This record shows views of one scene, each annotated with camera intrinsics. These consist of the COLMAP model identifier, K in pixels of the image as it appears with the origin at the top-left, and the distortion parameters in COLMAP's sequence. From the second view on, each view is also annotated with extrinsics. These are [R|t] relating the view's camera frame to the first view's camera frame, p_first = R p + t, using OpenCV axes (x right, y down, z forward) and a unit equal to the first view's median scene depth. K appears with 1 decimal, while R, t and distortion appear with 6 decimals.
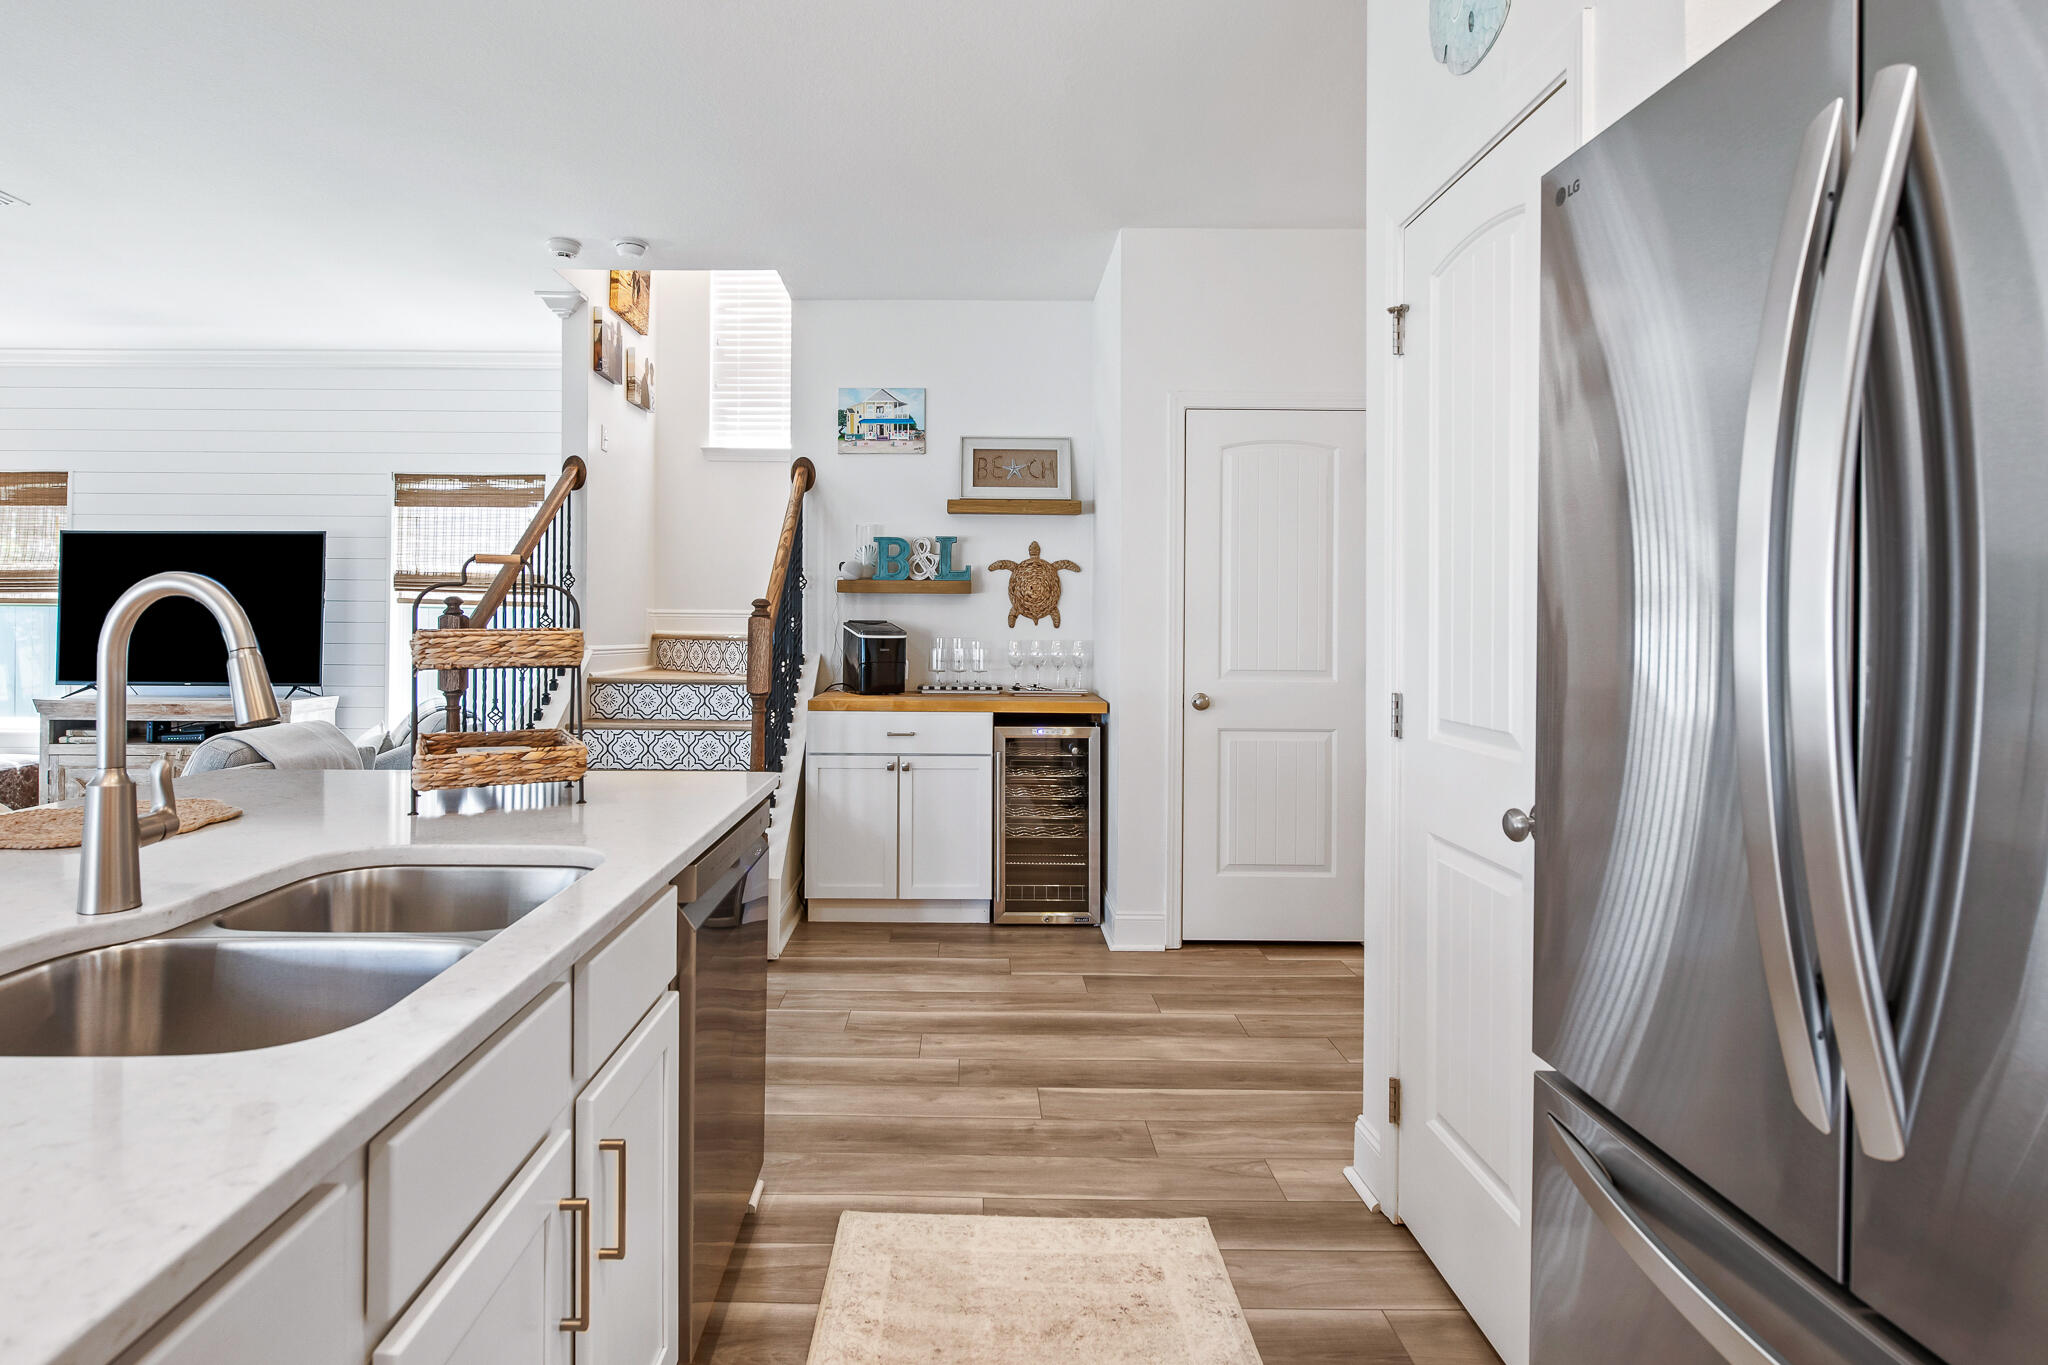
lens RADIAL K [[1056.8, 0, 958.0], [0, 1056.8, 619.6], [0, 0, 1]] dist [-0.002420, -0.006226]
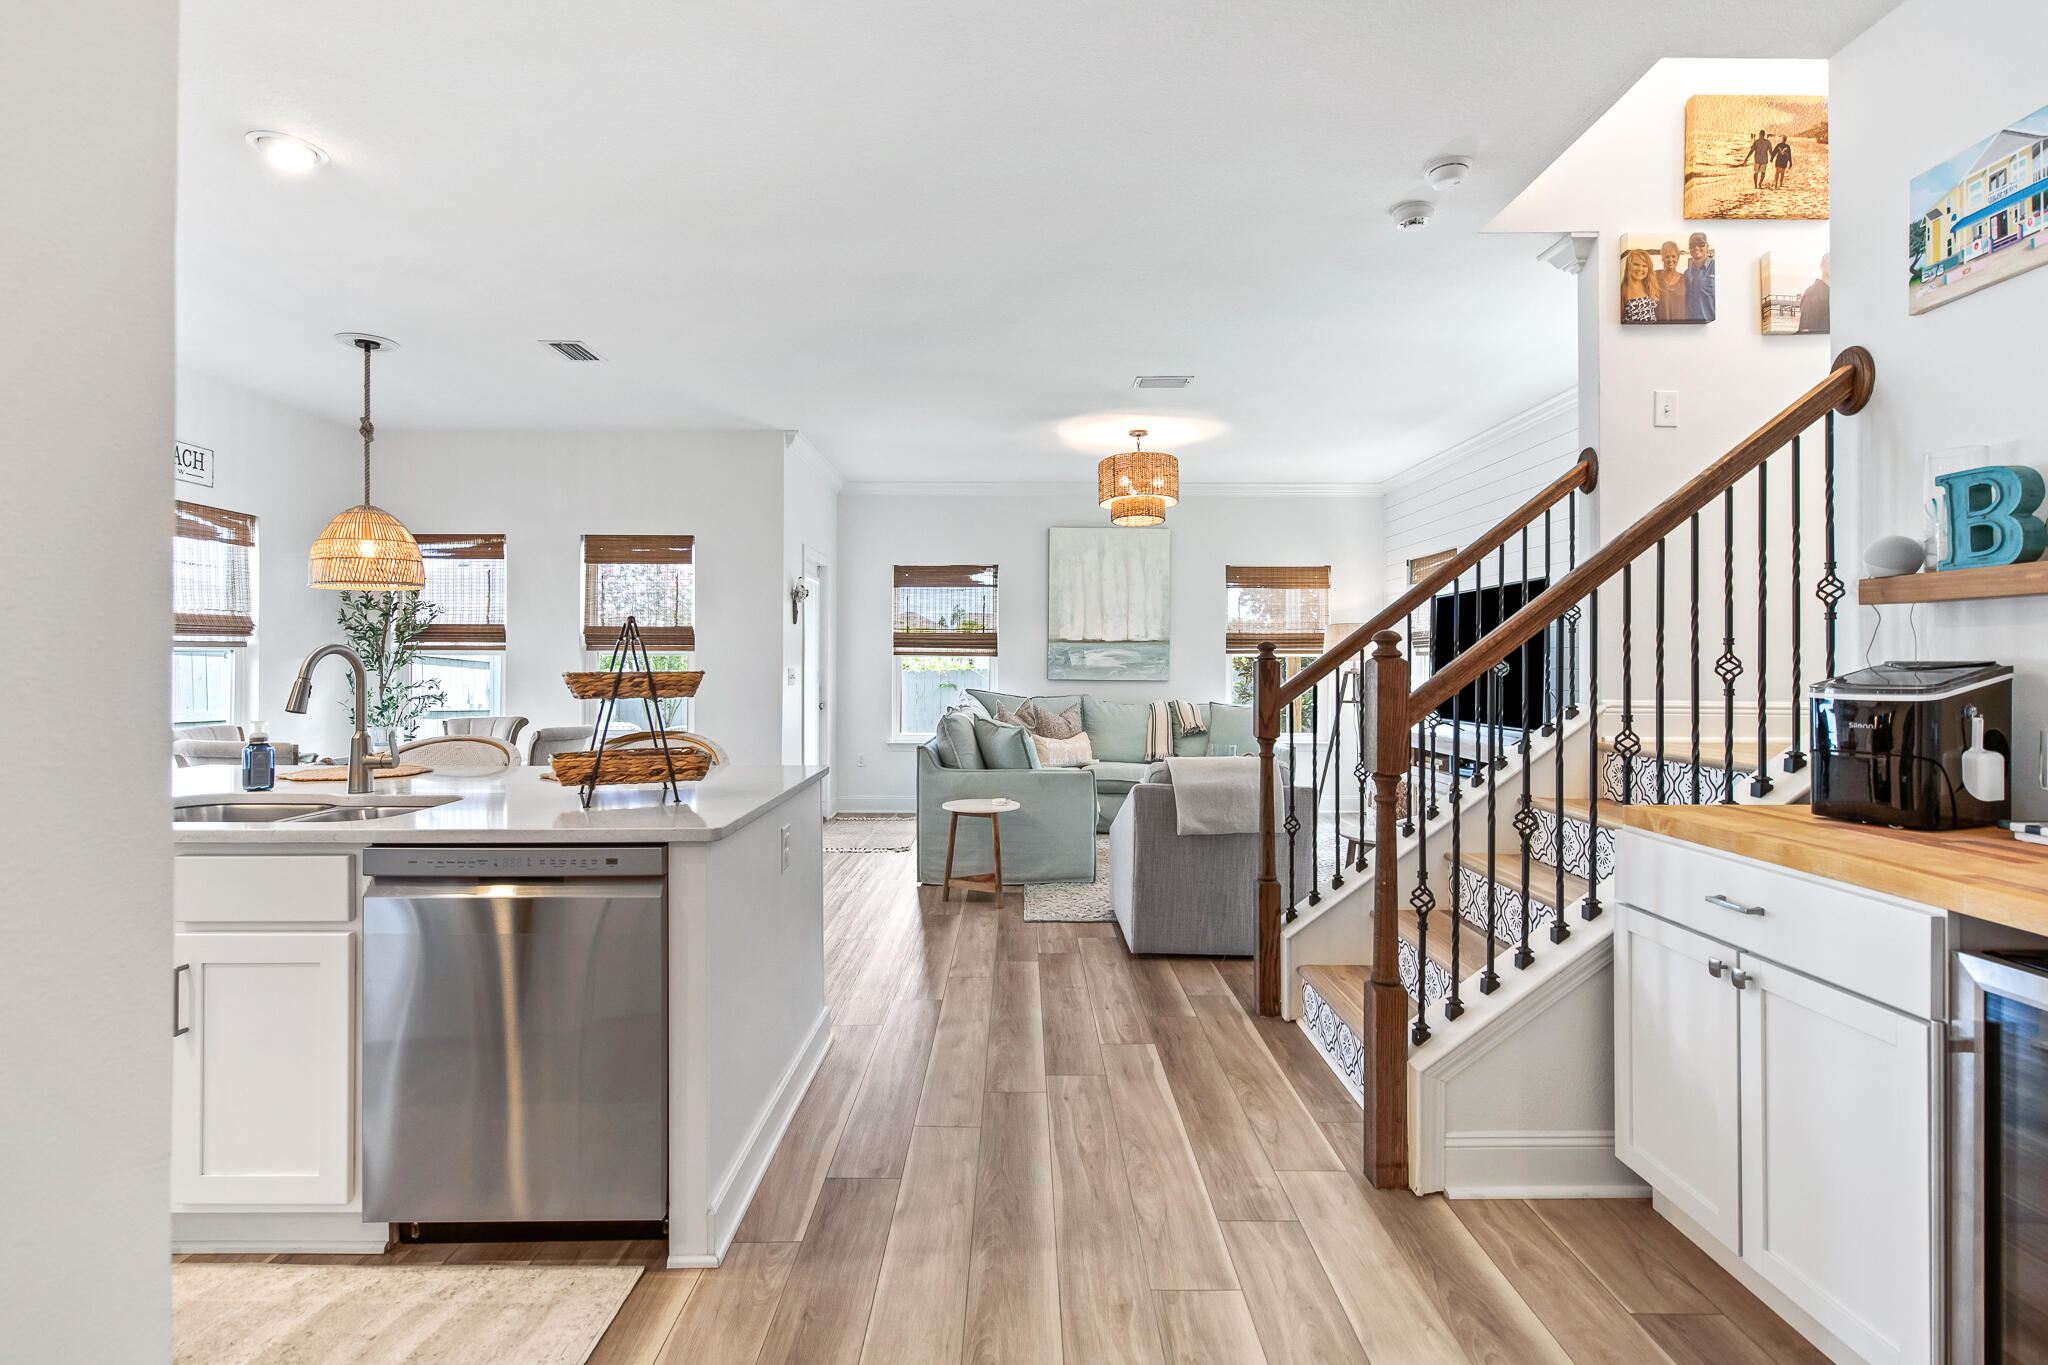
lens RADIAL K [[961.0, 0, 1028.2], [0, 961.0, 665.1], [0, 0, 1]] dist [-0.003680, -0.000394]
pose [[0.012581, -0.007900, -0.999890, 0.316970], [0.002776, 0.999965, -0.007865, 0.004419], [0.999917, -0.002677, 0.012602, 0.593926]]
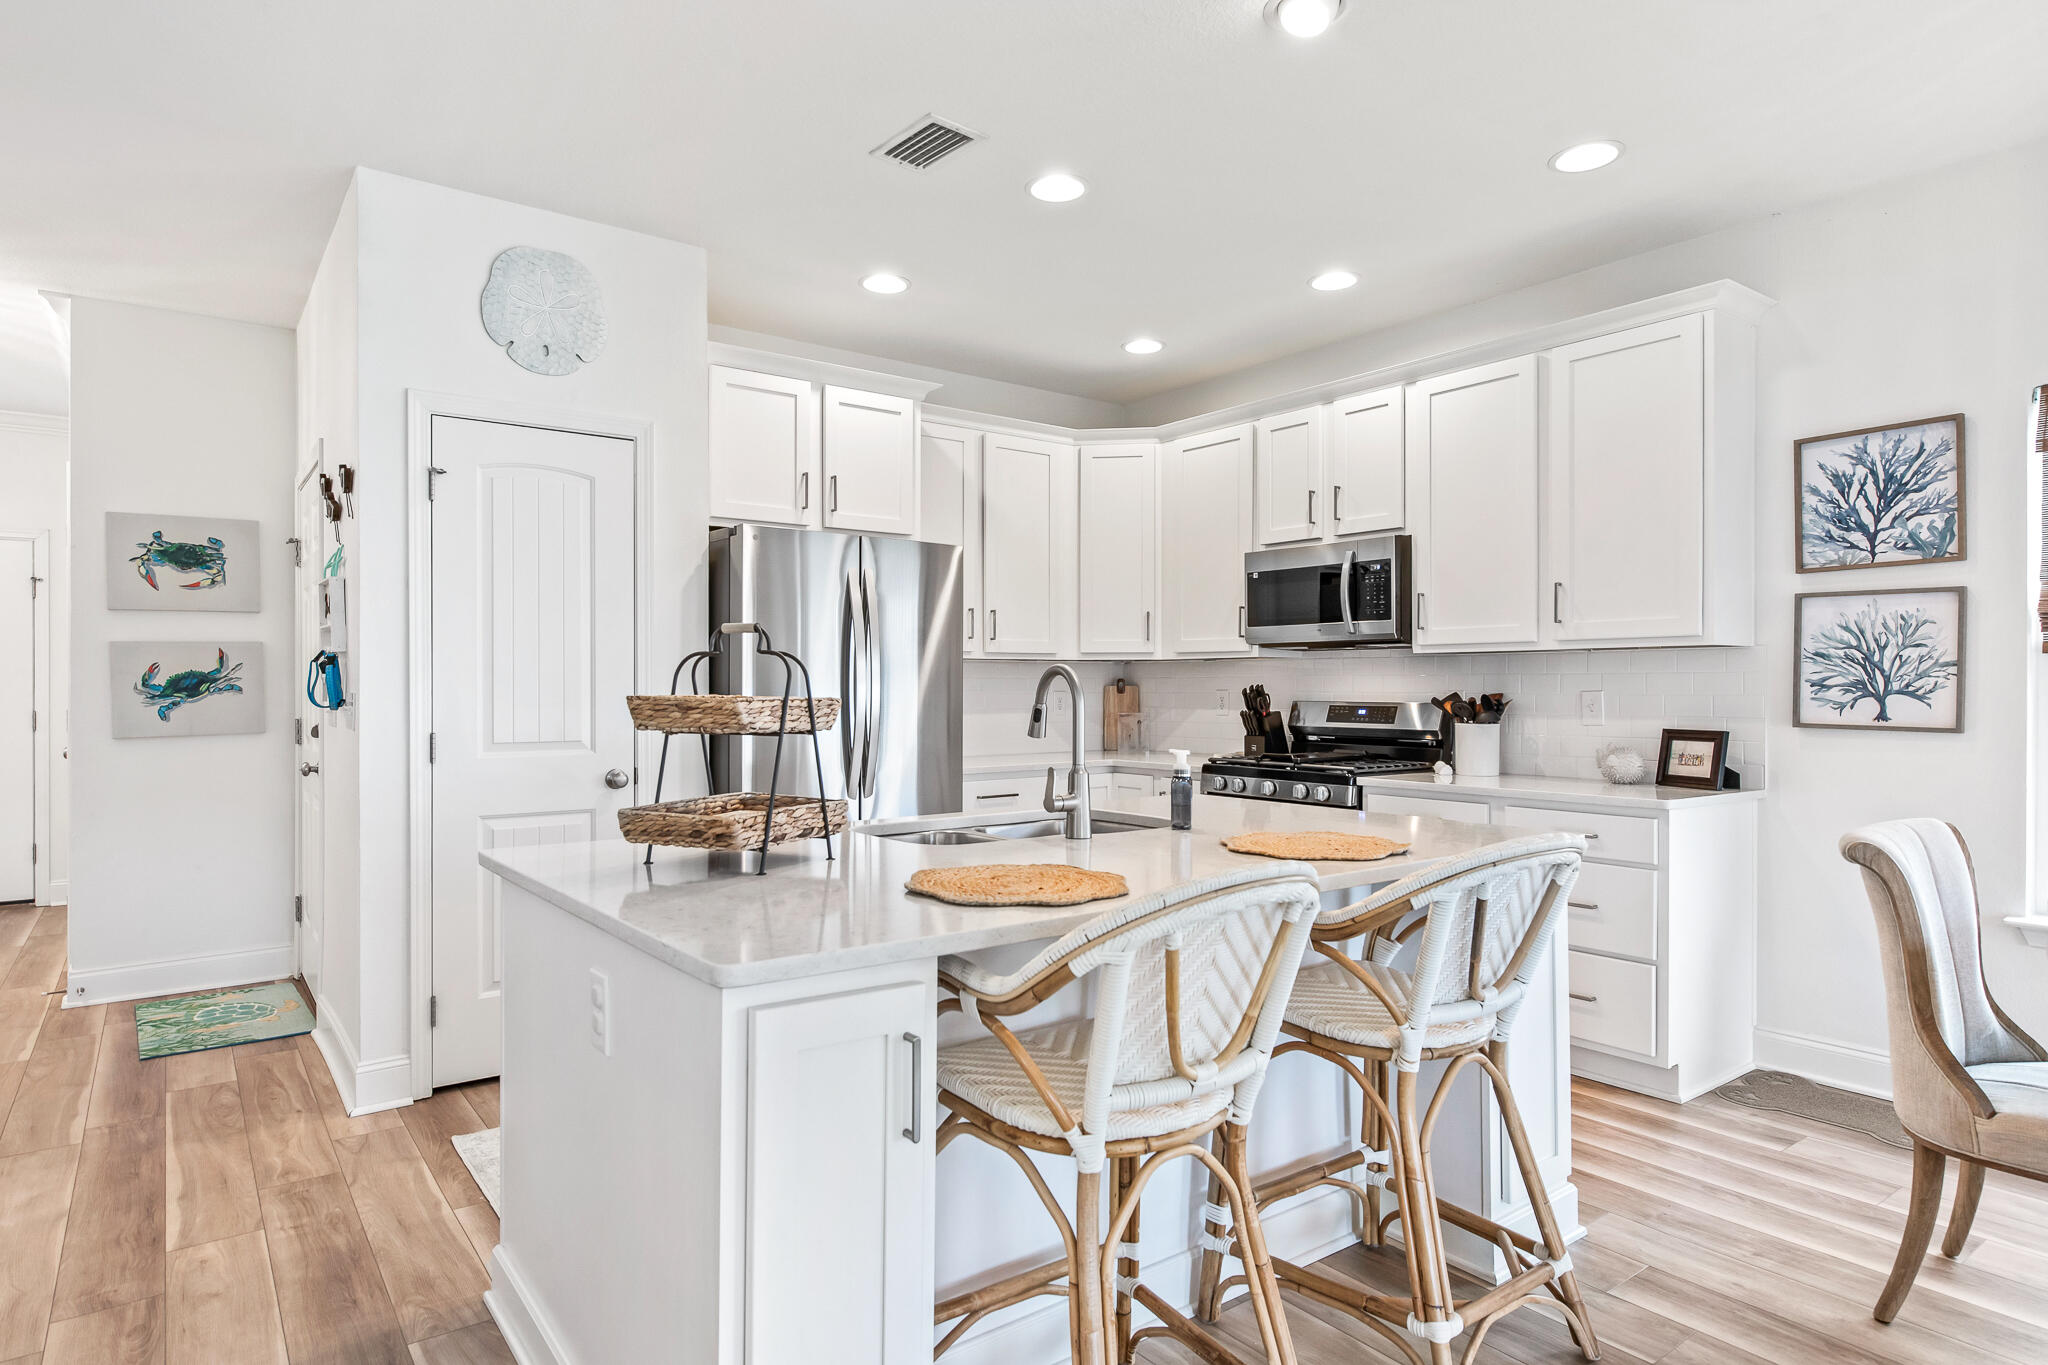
lens RADIAL K [[1145.8, 0, 1007.1], [0, 1145.8, 690.5], [0, 0, 1]] dist [0.002419, -0.001087]
pose [[-0.600545, -0.011282, 0.799512, -0.583537], [-0.008003, 0.999935, 0.008099, -0.002120], [-0.799551, -0.001535, -0.600596, 0.579946]]
